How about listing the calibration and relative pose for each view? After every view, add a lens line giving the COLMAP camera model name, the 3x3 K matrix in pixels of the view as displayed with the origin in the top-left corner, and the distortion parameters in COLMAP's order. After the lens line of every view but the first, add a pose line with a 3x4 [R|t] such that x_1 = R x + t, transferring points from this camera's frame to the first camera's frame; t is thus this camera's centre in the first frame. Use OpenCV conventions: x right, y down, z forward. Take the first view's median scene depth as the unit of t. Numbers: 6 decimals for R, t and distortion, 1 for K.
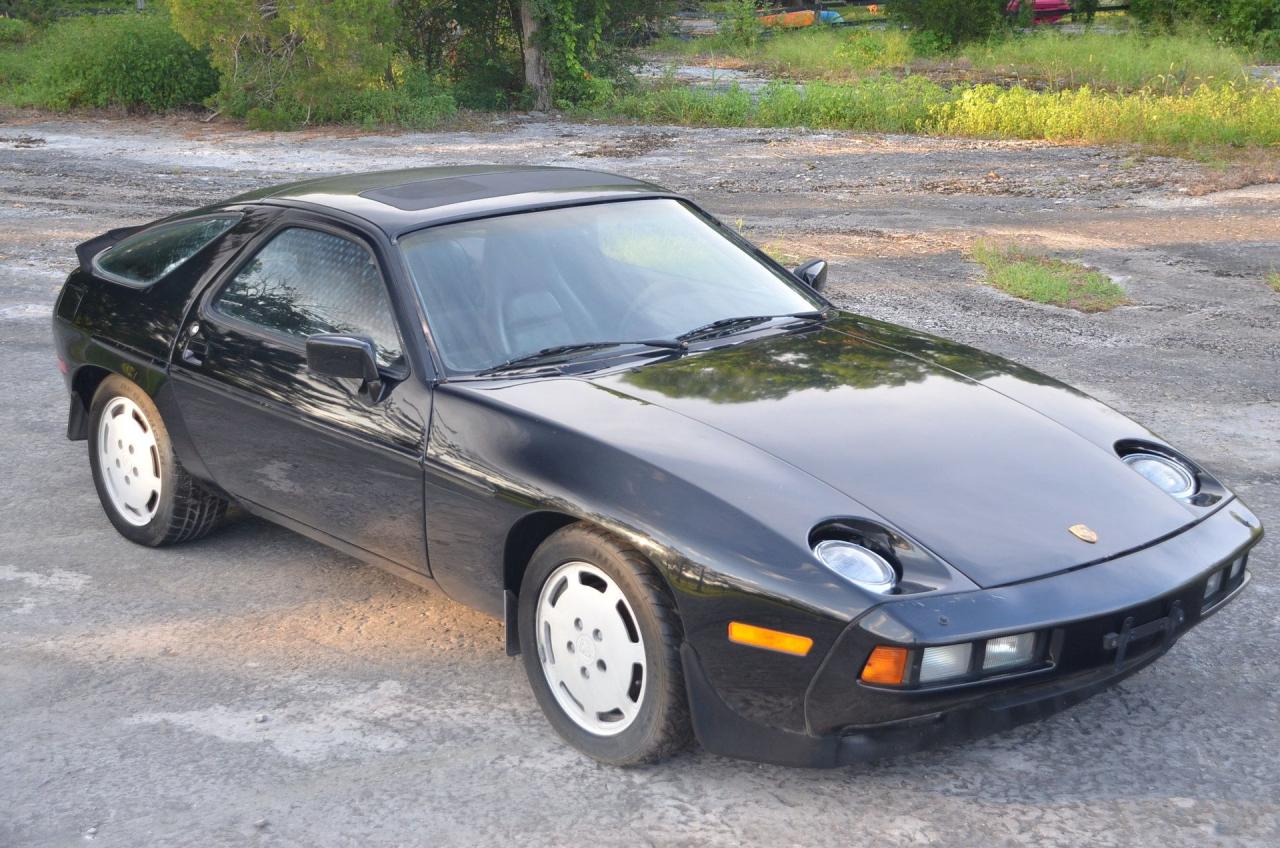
lens RADIAL K [[1867.9, 0, 665.0], [0, 1867.9, 447.4], [0, 0, 1]] dist [0.292883, 0.000000]
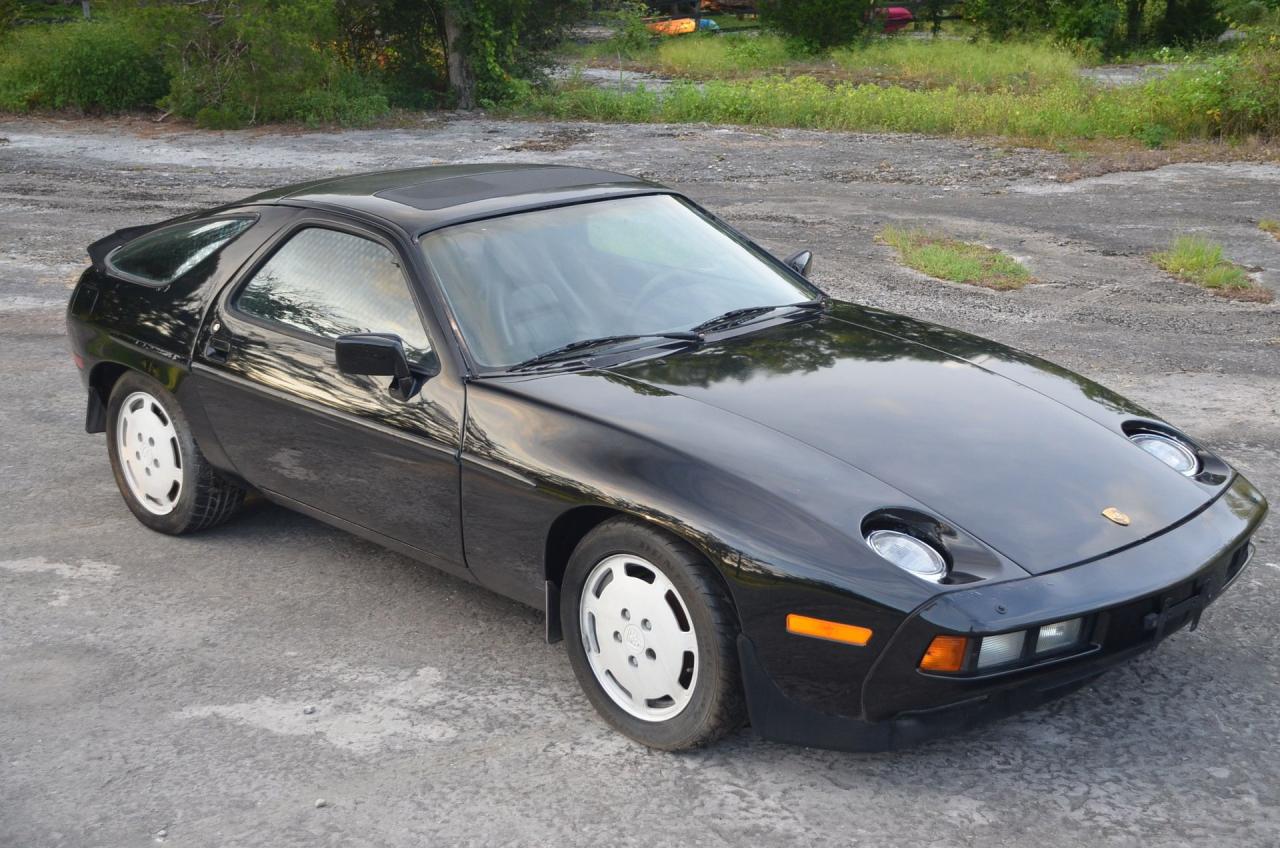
lens RADIAL K [[1645.7, 0, 658.3], [0, 1645.7, 445.3], [0, 0, 1]] dist [0.210735, 0.000000]
pose [[0.998114, -0.020730, 0.057780, -0.078233], [0.019344, 0.999514, 0.024444, -0.019663], [-0.058258, -0.023280, 0.998030, 0.100057]]
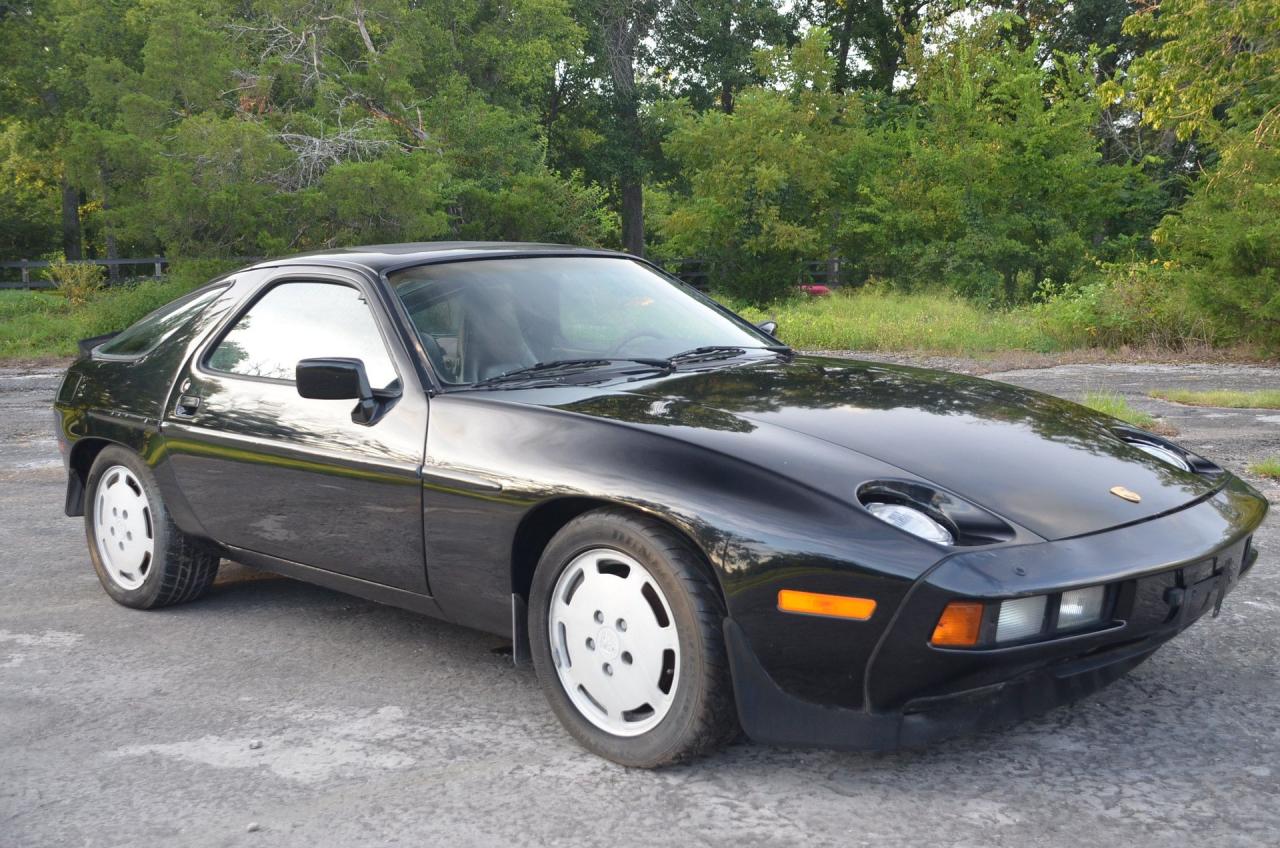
lens RADIAL K [[1371.4, 0, 657.3], [0, 1371.4, 452.8], [0, 0, 1]] dist [0.105819, 0.000000]
pose [[0.996329, -0.031051, 0.079778, -0.068984], [0.040464, 0.992042, -0.119229, 0.094918], [-0.075441, 0.122020, 0.989656, 0.306190]]
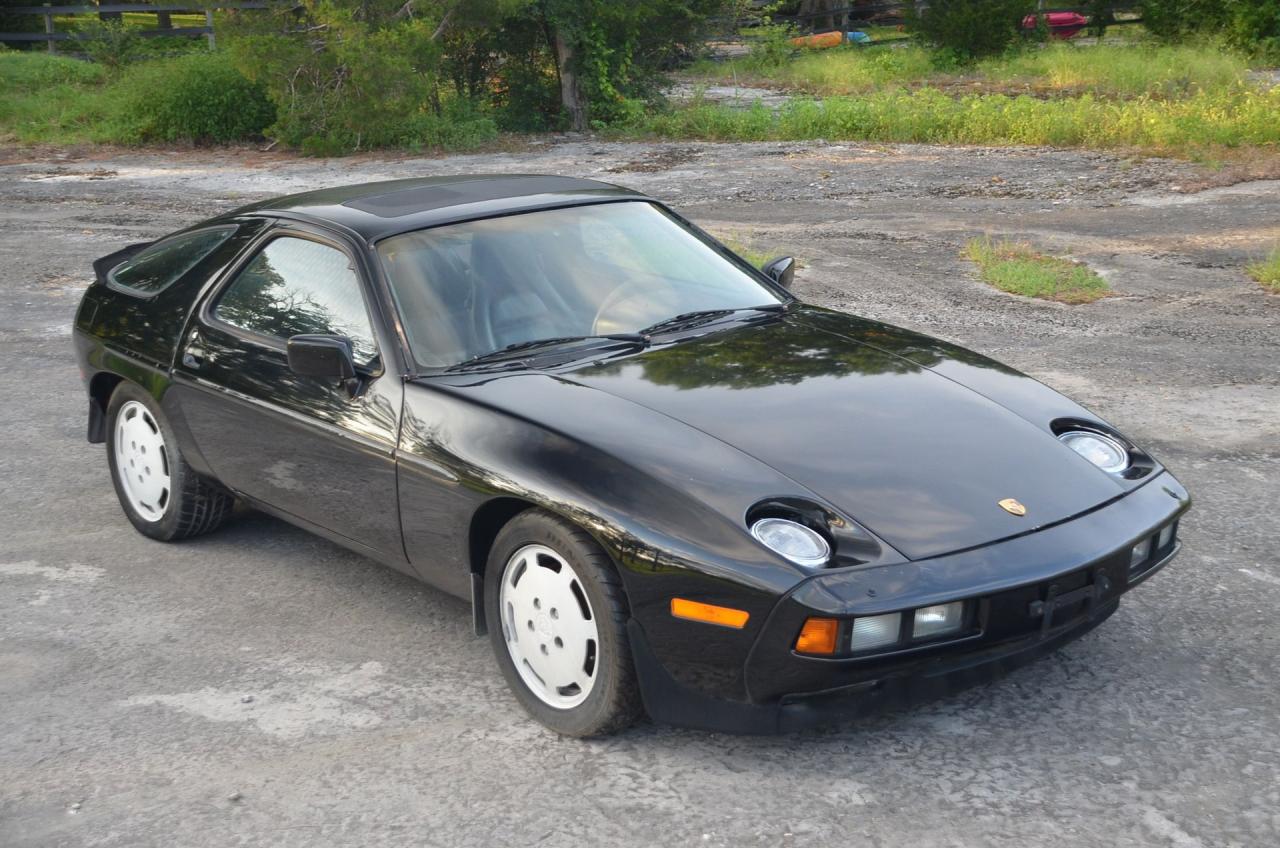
lens RADIAL K [[1753.1, 0, 662.8], [0, 1753.1, 446.5], [0, 0, 1]] dist [0.251246, 0.000000]
pose [[0.999318, -0.021365, -0.030106, 0.055220], [0.021357, 0.999772, -0.000594, 0.008000], [0.030112, -0.000050, 0.999547, 0.014386]]
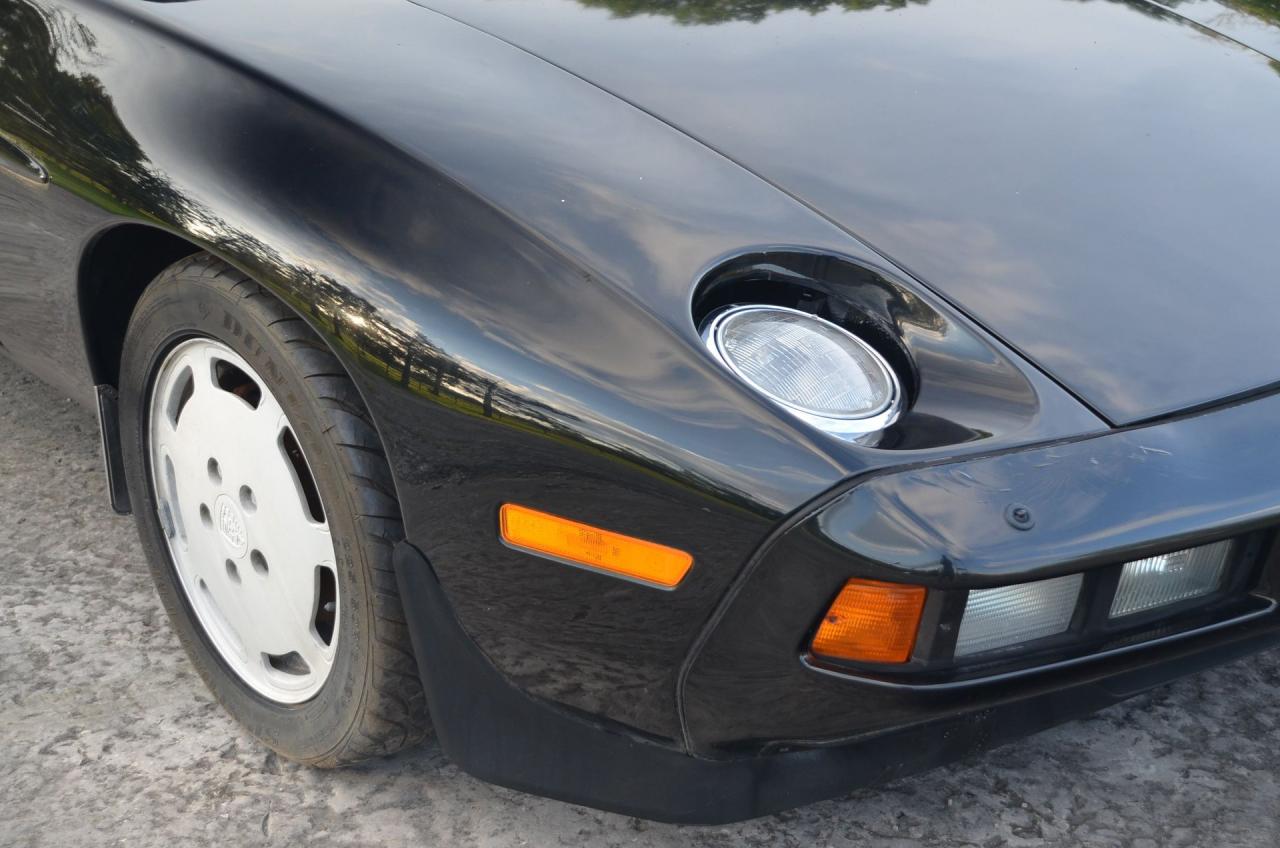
lens RADIAL K [[1753.1, 0, 649.3], [0, 1753.1, 458.5], [0, 0, 1]] dist [0.251246, 0.000000]
pose [[0.999932, 0.009297, -0.007004, 0.063623], [-0.007979, 0.985585, 0.168993, 0.015726], [0.008474, -0.168926, 0.985592, 0.561747]]
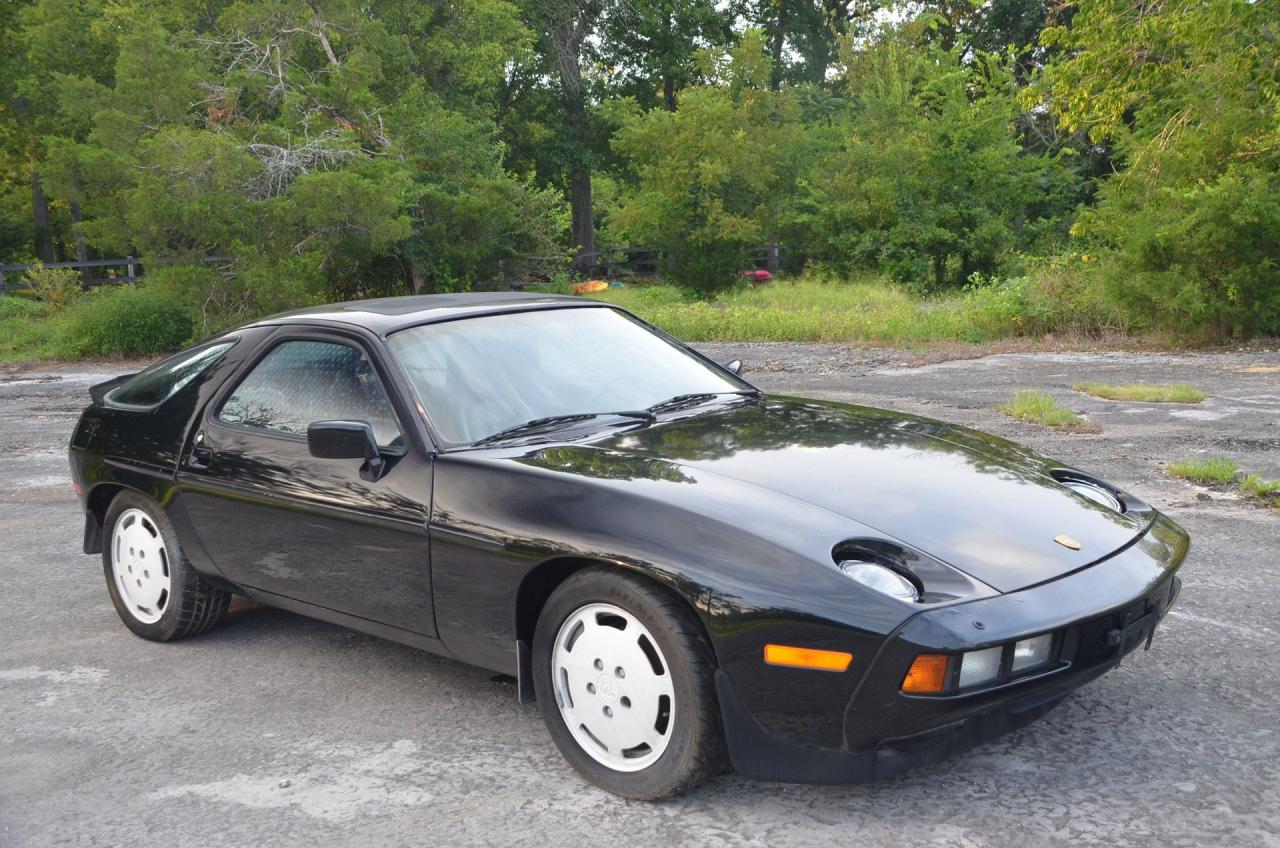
lens RADIAL K [[1302.8, 0, 655.7], [0, 1302.8, 450.0], [0, 0, 1]] dist [0.069833, 0.000000]
pose [[0.992037, -0.053658, 0.113944, -0.090006], [0.065281, 0.992757, -0.100854, 0.051248], [-0.107707, 0.107490, 0.988355, 0.271955]]
